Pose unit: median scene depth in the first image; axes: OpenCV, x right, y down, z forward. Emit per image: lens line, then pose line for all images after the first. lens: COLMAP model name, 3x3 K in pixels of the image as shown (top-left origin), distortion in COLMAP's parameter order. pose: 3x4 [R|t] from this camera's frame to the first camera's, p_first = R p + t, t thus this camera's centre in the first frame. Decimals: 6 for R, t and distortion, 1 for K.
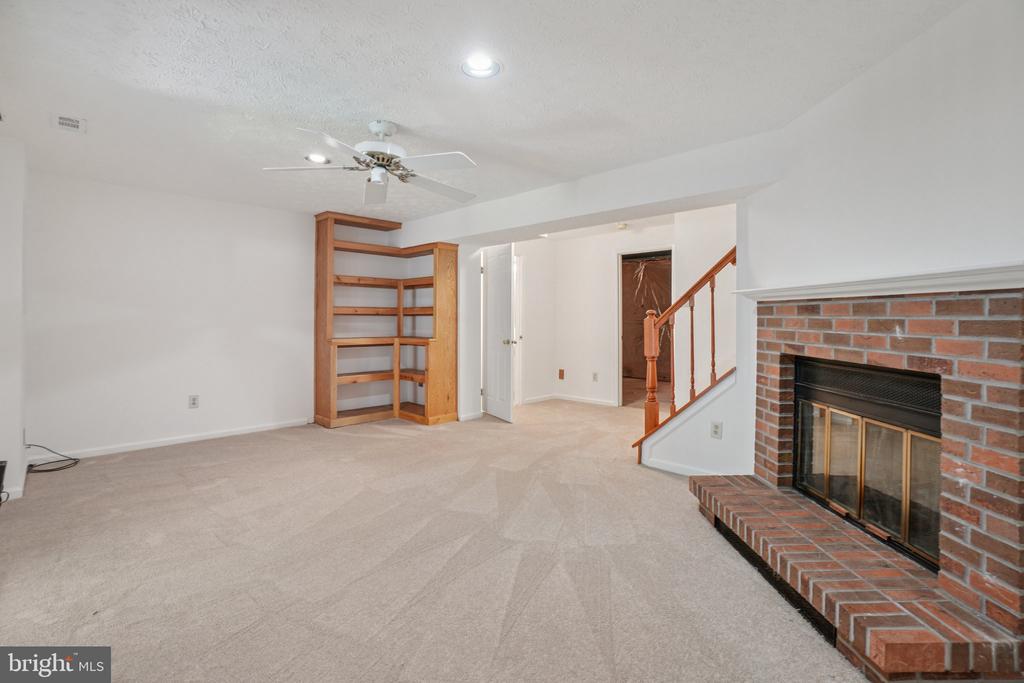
lens RADIAL K [[470.1, 0, 510.7], [0, 470.1, 324.5], [0, 0, 1]] dist [0.000988, 0.000545]
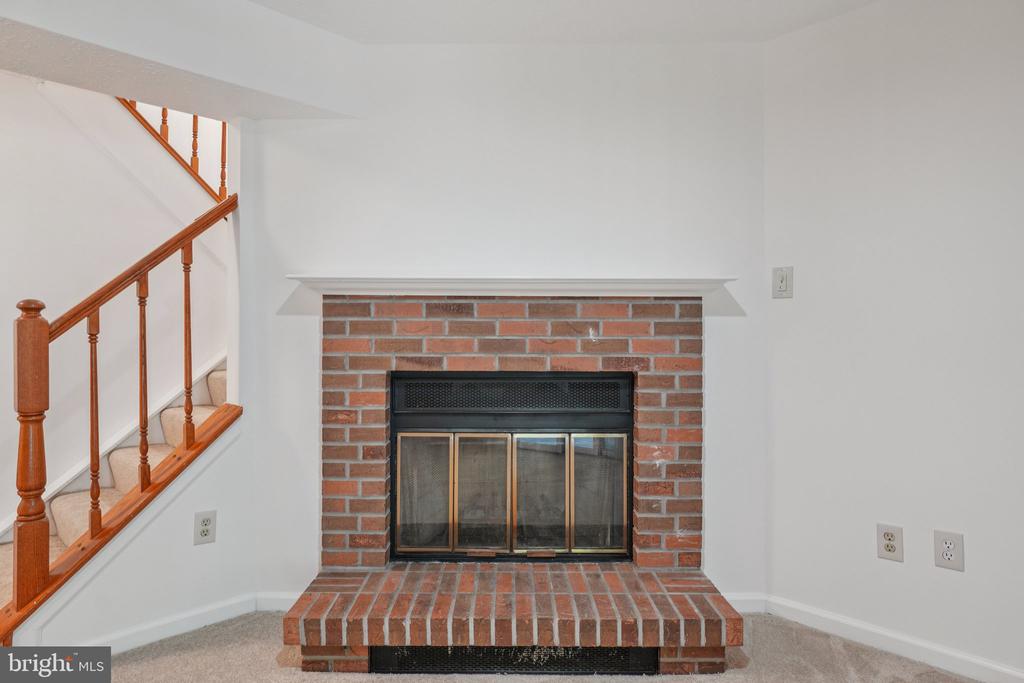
lens RADIAL K [[618.7, 0, 495.2], [0, 618.7, 340.4], [0, 0, 1]] dist [0.002051, 0.001176]
pose [[0.022218, 0.001165, 0.999752, -0.468314], [0.015767, 0.999875, -0.001516, 0.026726], [-0.999629, 0.015797, 0.022197, 1.141050]]
